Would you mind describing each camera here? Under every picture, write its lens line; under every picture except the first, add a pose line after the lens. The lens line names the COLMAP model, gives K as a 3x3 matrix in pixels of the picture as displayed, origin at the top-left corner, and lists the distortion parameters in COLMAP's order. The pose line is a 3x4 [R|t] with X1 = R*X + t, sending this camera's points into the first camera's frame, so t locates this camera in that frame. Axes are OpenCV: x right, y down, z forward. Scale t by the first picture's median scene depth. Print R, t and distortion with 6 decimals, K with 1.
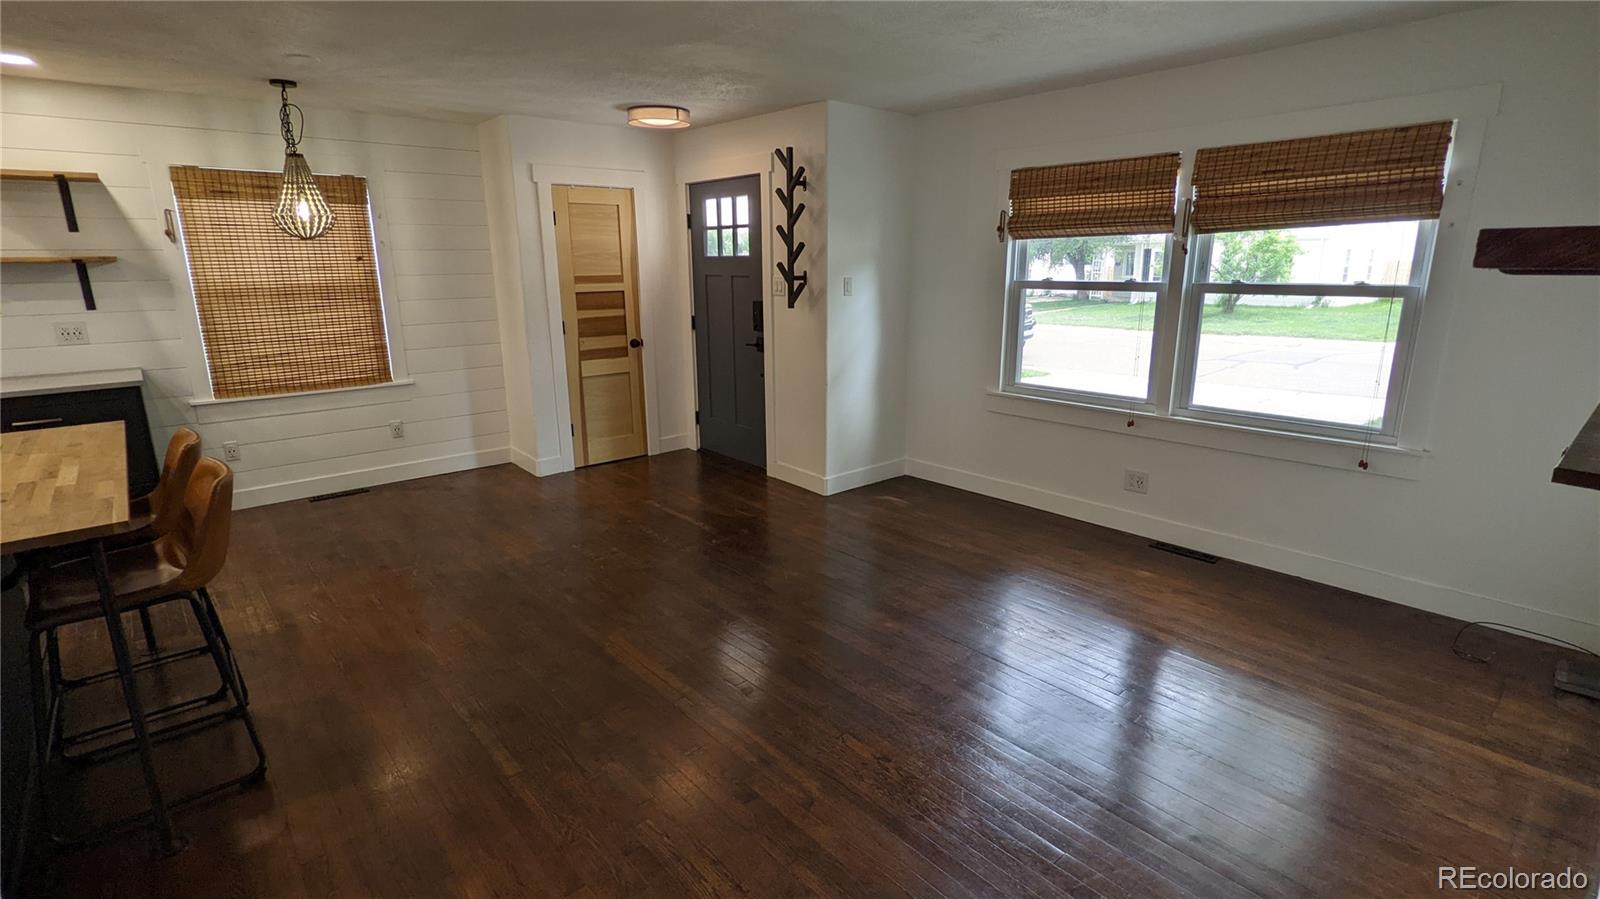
lens RADIAL K [[760.4, 0, 800.1], [0, 760.4, 444.6], [0, 0, 1]] dist [0.000716, -0.000402]
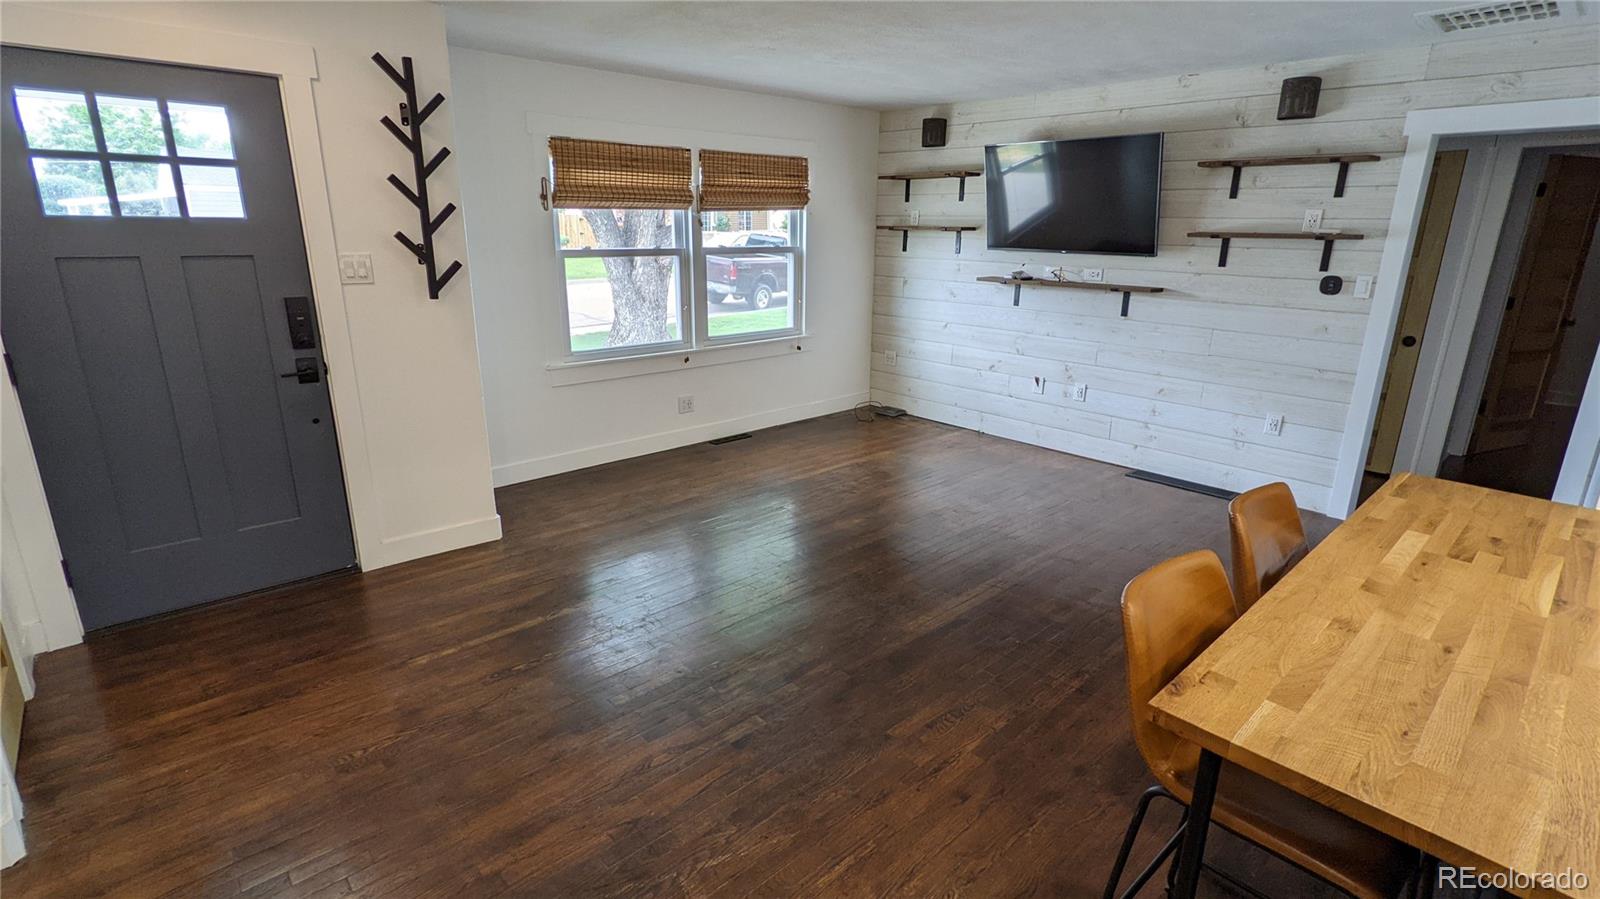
lens RADIAL K [[767.1, 0, 808.0], [0, 767.1, 445.7], [0, 0, 1]] dist [-0.000452, 0.000499]
pose [[-0.030464, -0.271538, 0.961945, -0.821915], [0.225320, 0.935755, 0.271281, -0.189740], [-0.973808, 0.225010, 0.032676, 0.766012]]
